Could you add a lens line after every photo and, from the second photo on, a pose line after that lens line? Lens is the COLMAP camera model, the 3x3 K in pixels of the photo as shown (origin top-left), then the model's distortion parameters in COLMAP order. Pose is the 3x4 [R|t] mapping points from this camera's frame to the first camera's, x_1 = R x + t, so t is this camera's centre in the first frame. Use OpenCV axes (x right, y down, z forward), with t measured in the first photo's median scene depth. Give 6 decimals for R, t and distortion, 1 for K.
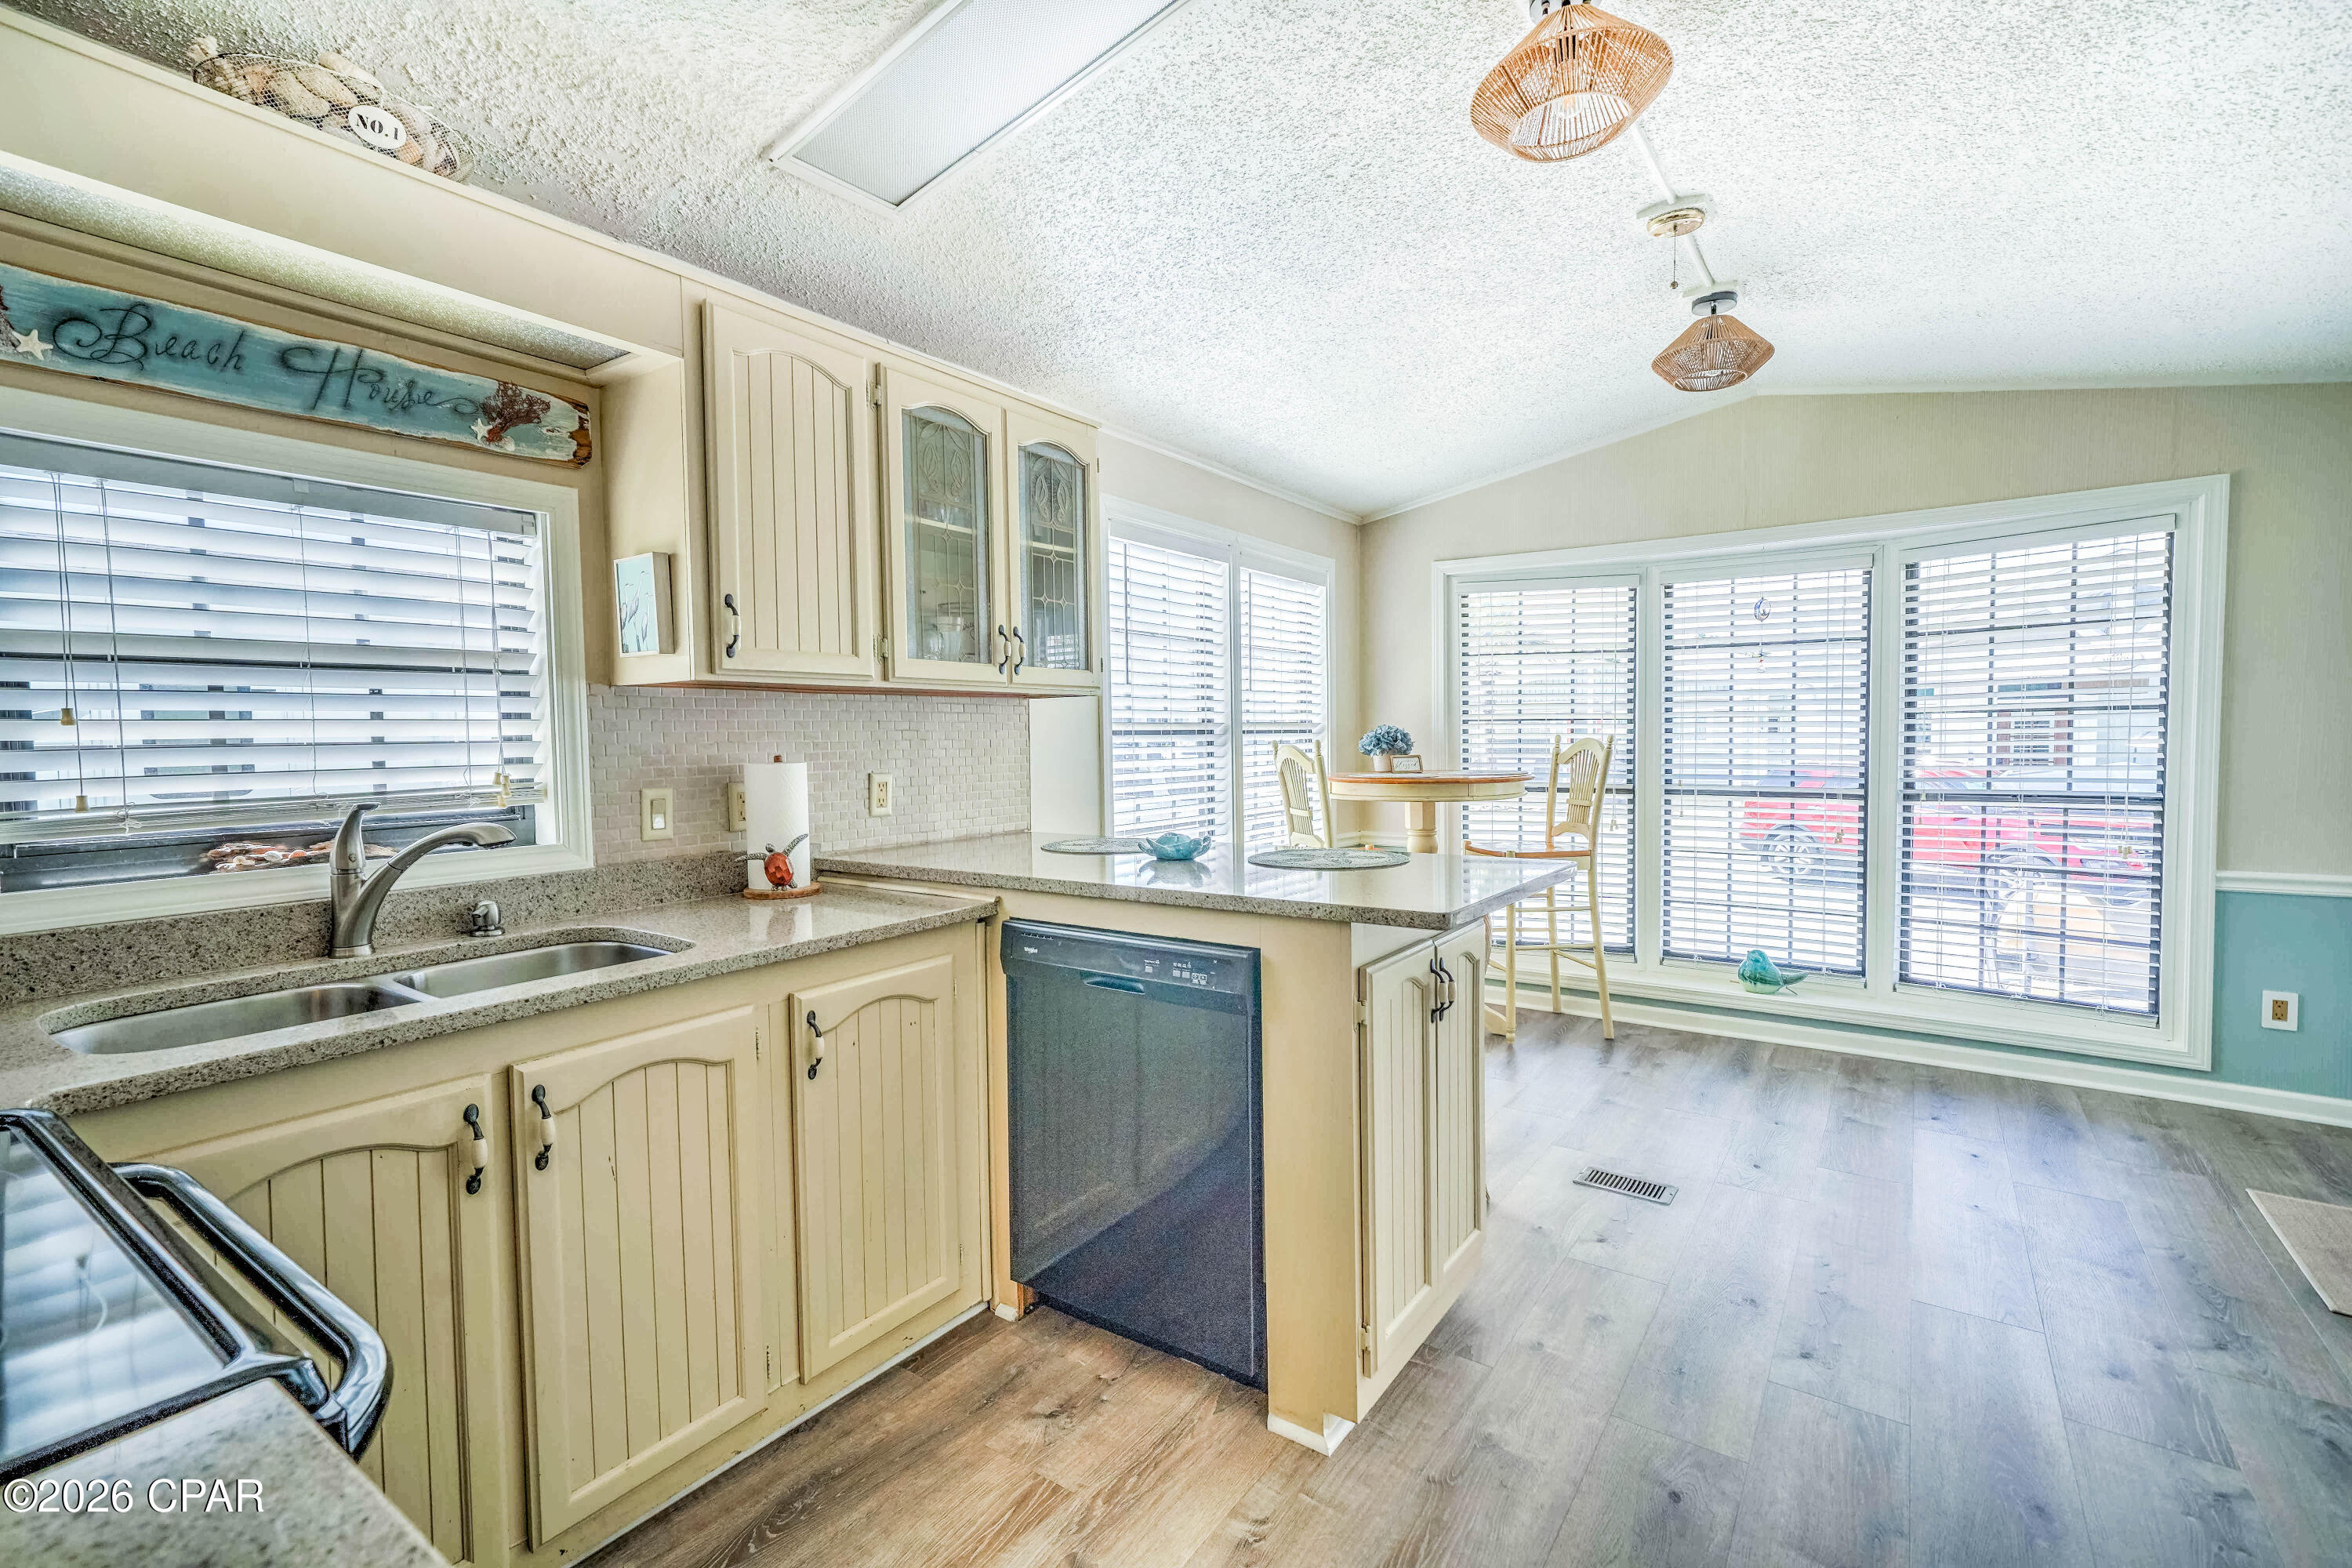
lens RADIAL K [[1052.5, 0, 1154.5], [0, 1052.5, 780.8], [0, 0, 1]] dist [0.009458, 0.000095]
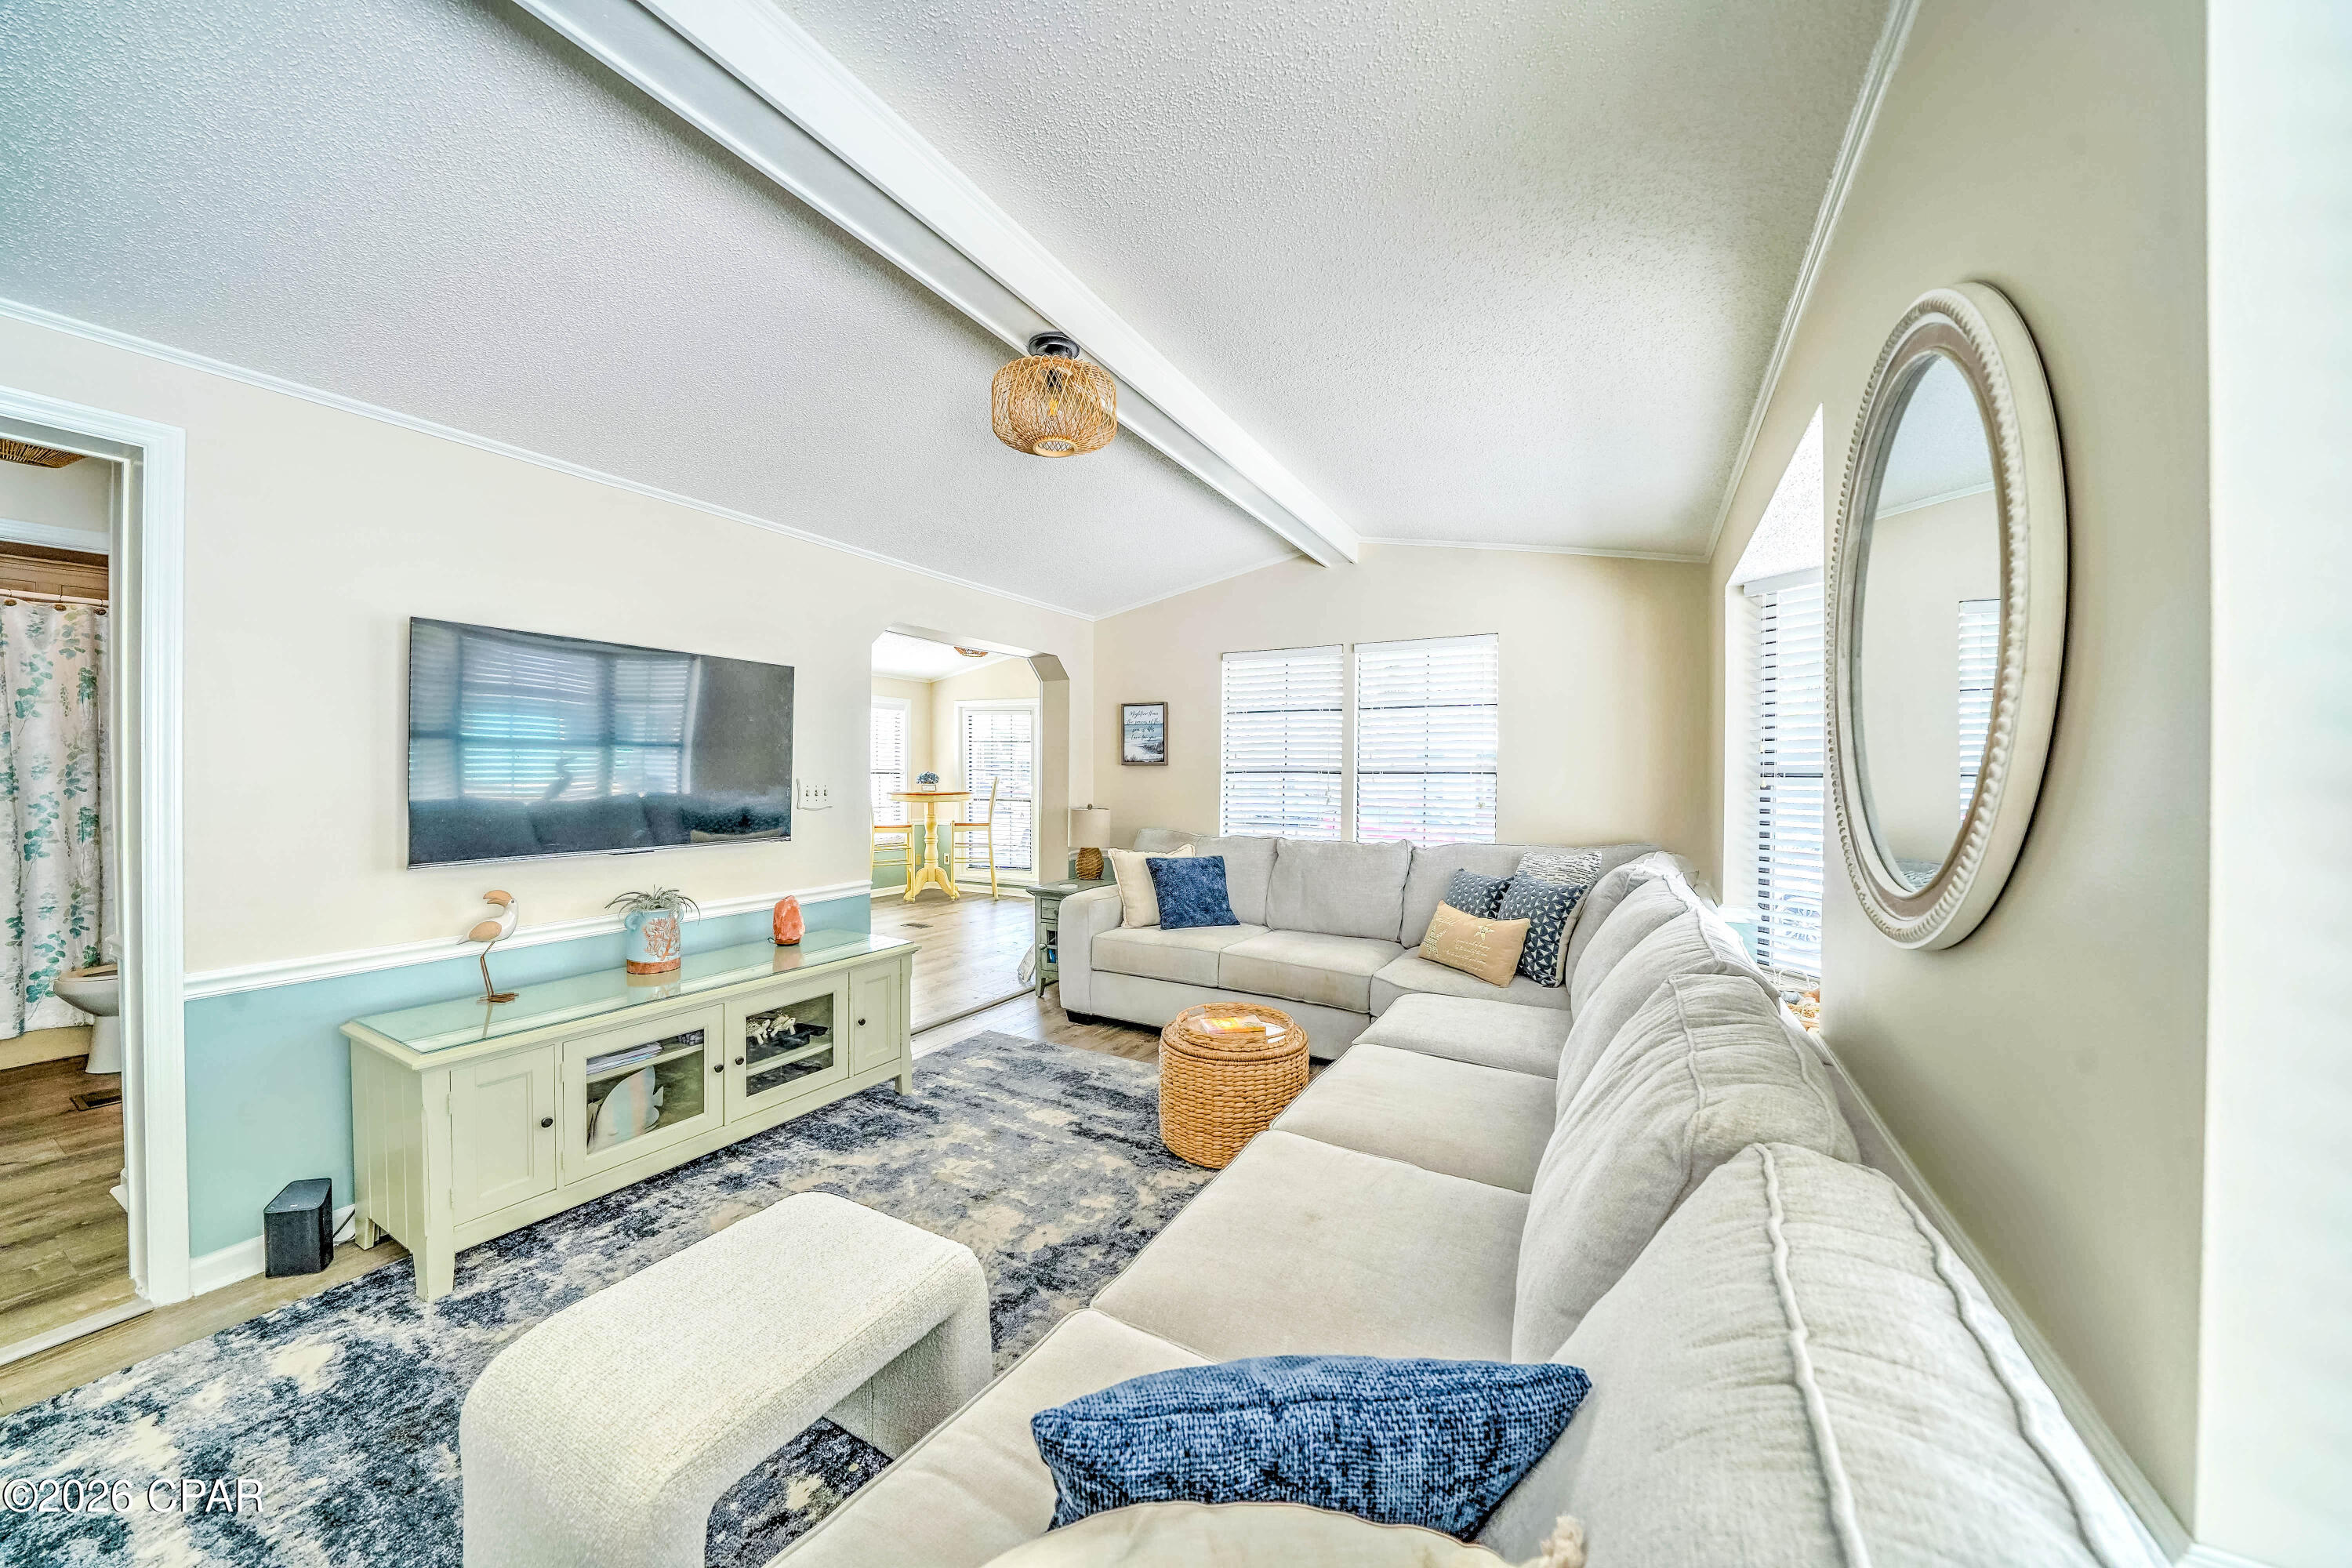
lens RADIAL K [[816.5, 0, 1163.0], [0, 816.5, 782.0], [0, 0, 1]] dist [-0.022582, 0.002187]
pose [[0.993217, 0.018321, 0.114820, 1.115248], [-0.014485, 0.999312, -0.034157, 0.054029], [-0.115367, 0.032262, 0.992799, -1.827496]]
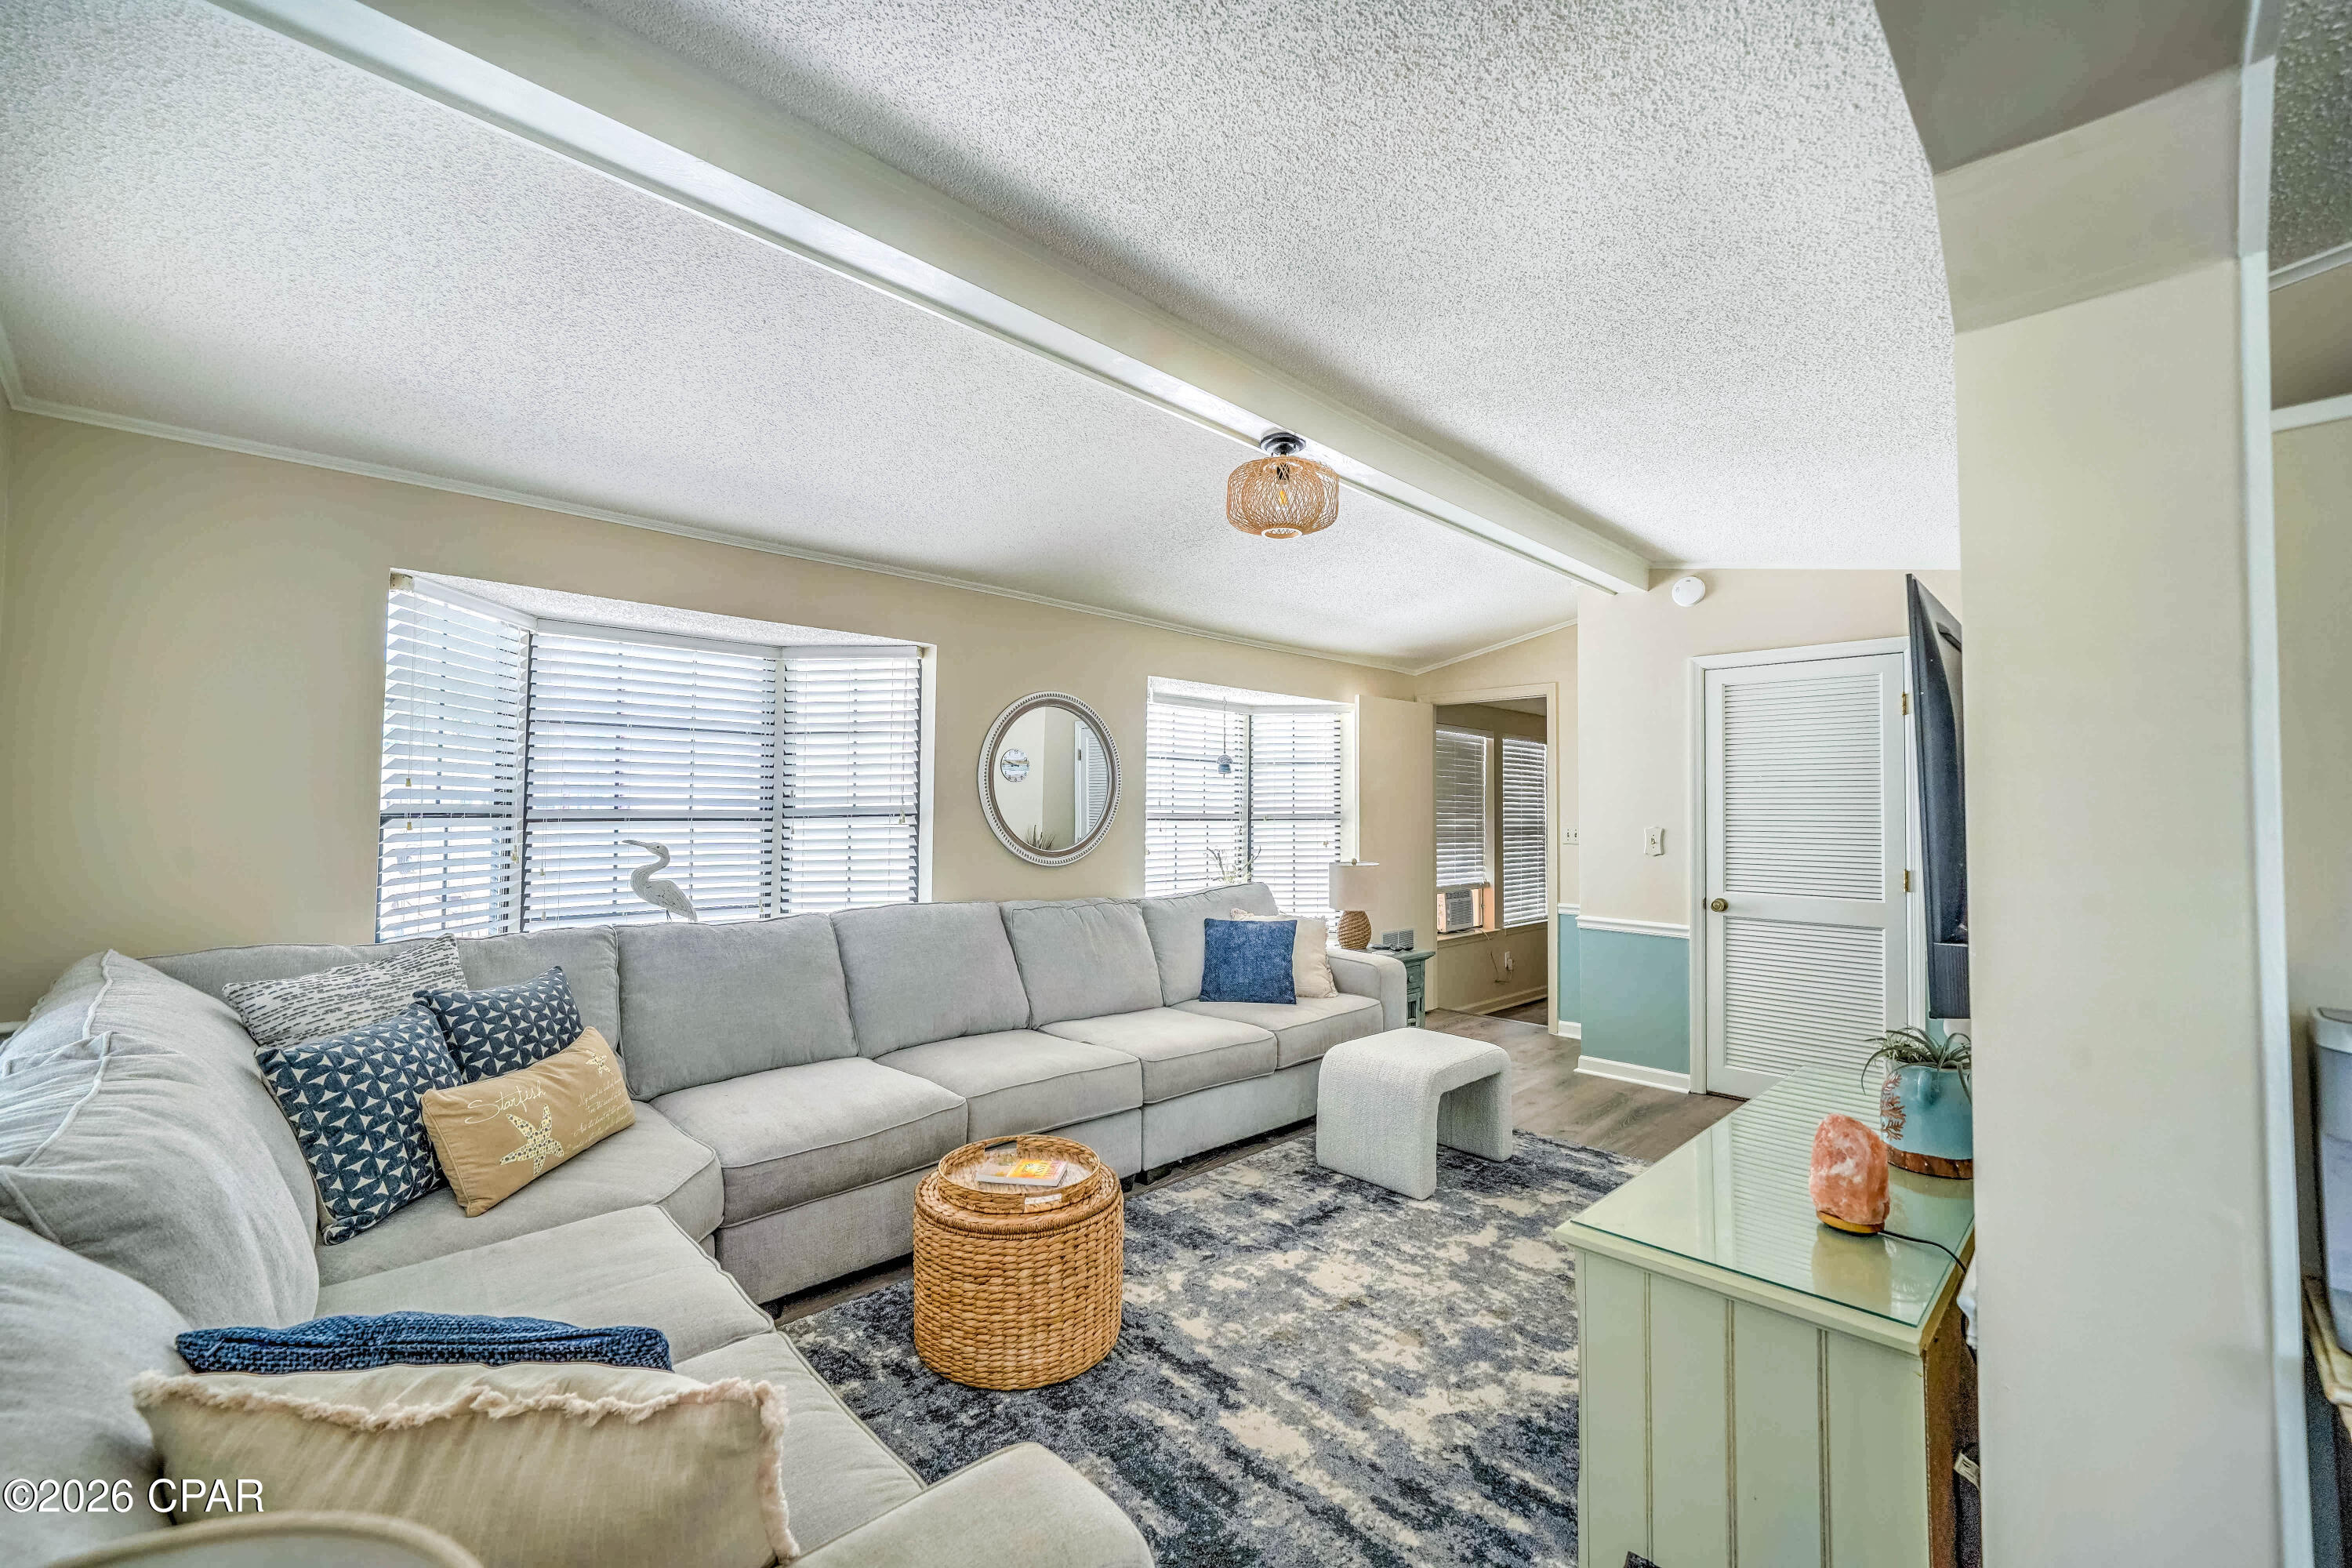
lens RADIAL K [[956.3, 0, 1170.2], [0, 956.3, 774.0], [0, 0, 1]] dist [-0.000281, 0.000003]
pose [[-0.984920, 0.013416, 0.172491, 1.019697], [0.014230, 0.999893, 0.003481, -0.060260], [-0.172426, 0.005883, -0.985005, 0.469633]]
